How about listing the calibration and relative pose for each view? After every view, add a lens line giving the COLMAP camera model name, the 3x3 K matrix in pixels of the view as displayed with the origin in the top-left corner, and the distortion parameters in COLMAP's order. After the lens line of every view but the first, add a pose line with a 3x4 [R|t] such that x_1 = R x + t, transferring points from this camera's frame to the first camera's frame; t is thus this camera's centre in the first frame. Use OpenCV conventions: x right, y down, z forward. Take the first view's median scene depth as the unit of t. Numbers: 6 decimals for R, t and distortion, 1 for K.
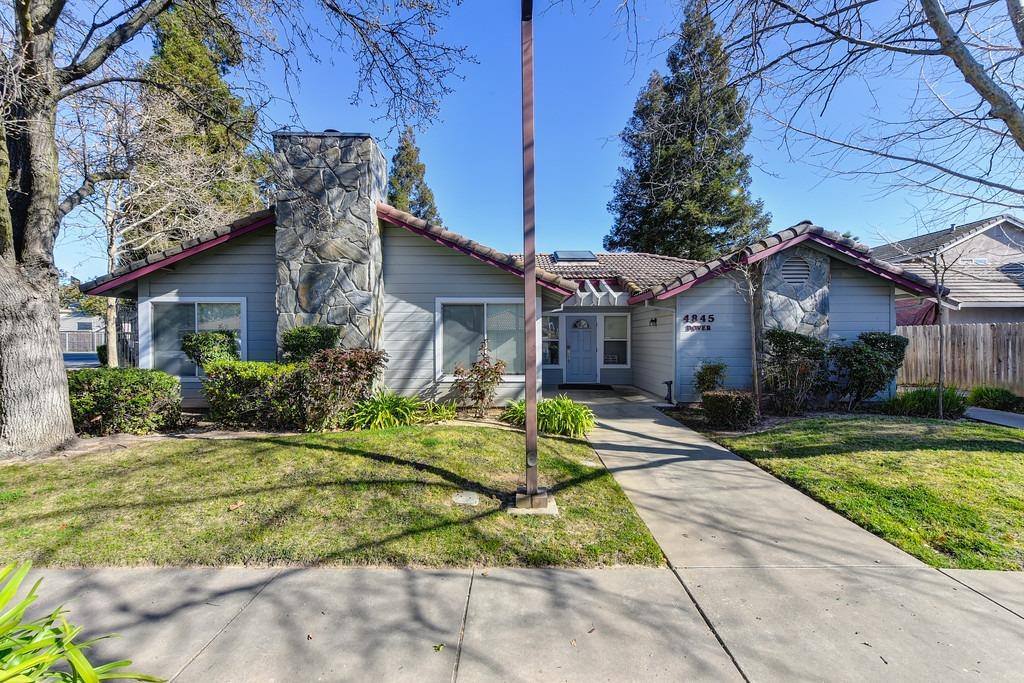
lens RADIAL K [[420.1, 0, 514.5], [0, 420.1, 337.7], [0, 0, 1]] dist [0.008833, 0.000349]
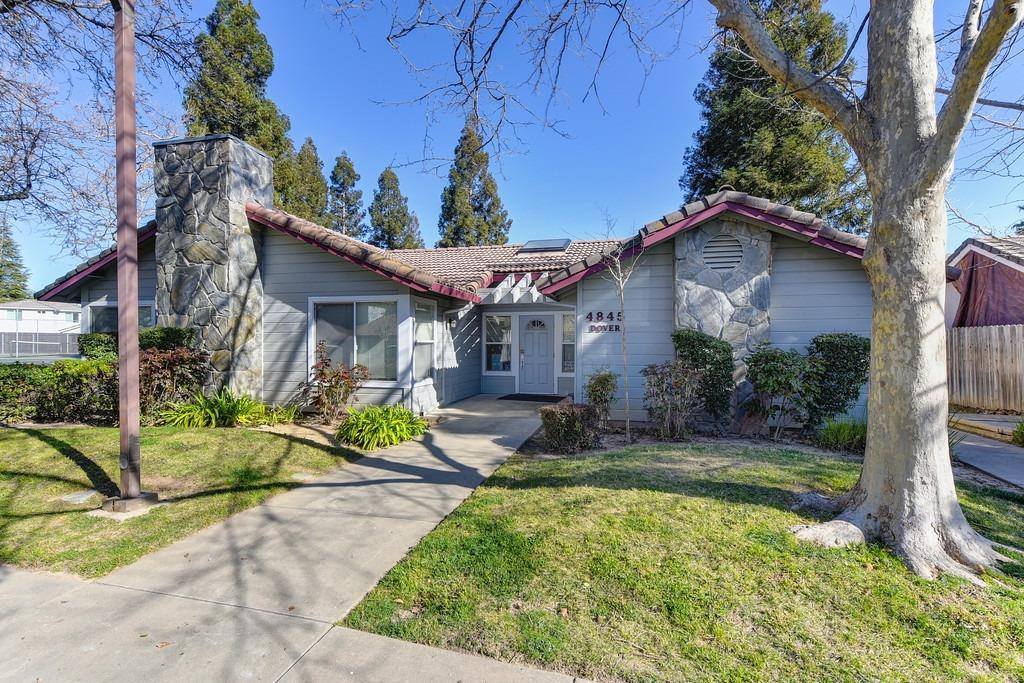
lens RADIAL K [[472.4, 0, 510.1], [0, 472.4, 341.9], [0, 0, 1]] dist [0.003889, -0.001526]
pose [[0.965820, 0.005095, -0.259163, 0.537558], [-0.005129, 0.999987, 0.000547, 0.003794], [0.259162, 0.000801, 0.965833, 0.081742]]
